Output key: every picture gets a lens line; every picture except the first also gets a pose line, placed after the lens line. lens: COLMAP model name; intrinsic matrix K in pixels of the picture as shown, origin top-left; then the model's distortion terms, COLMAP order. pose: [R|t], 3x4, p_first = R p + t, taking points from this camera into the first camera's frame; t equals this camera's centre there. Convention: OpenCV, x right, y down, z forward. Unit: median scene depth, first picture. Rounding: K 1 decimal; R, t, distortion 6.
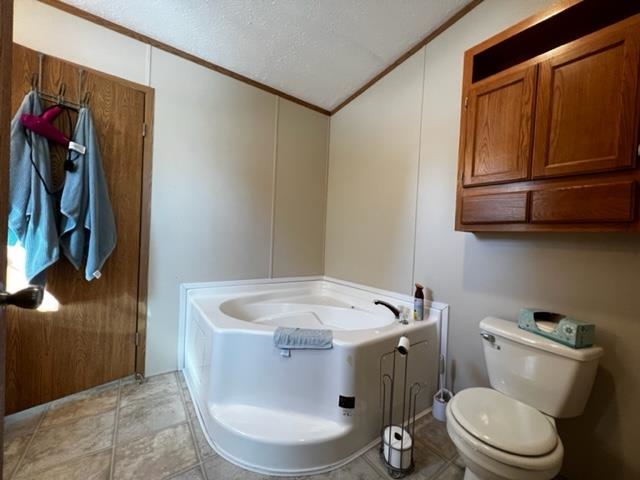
lens RADIAL K [[256.3, 0, 319.9], [0, 256.3, 241.2], [0, 0, 1]] dist [-0.000383, 0.000018]
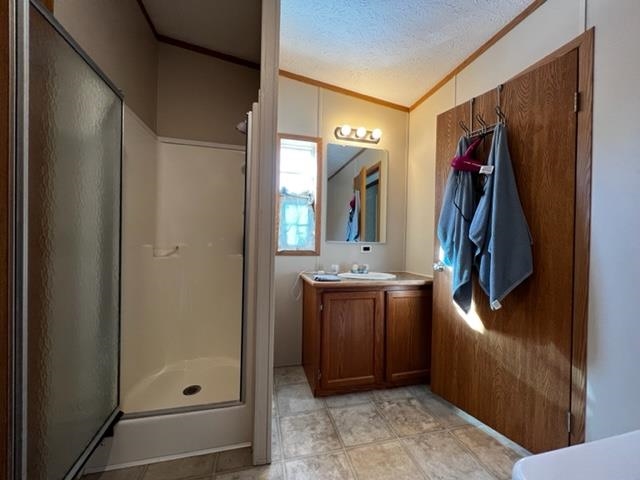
lens RADIAL K [[256.3, 0, 319.9], [0, 256.3, 241.2], [0, 0, 1]] dist [-0.000383, 0.000018]
pose [[-0.371769, -0.048204, -0.927073, 0.175500], [-0.054886, 0.998045, -0.029884, -0.027606], [0.926701, 0.039773, -0.373689, 0.749589]]
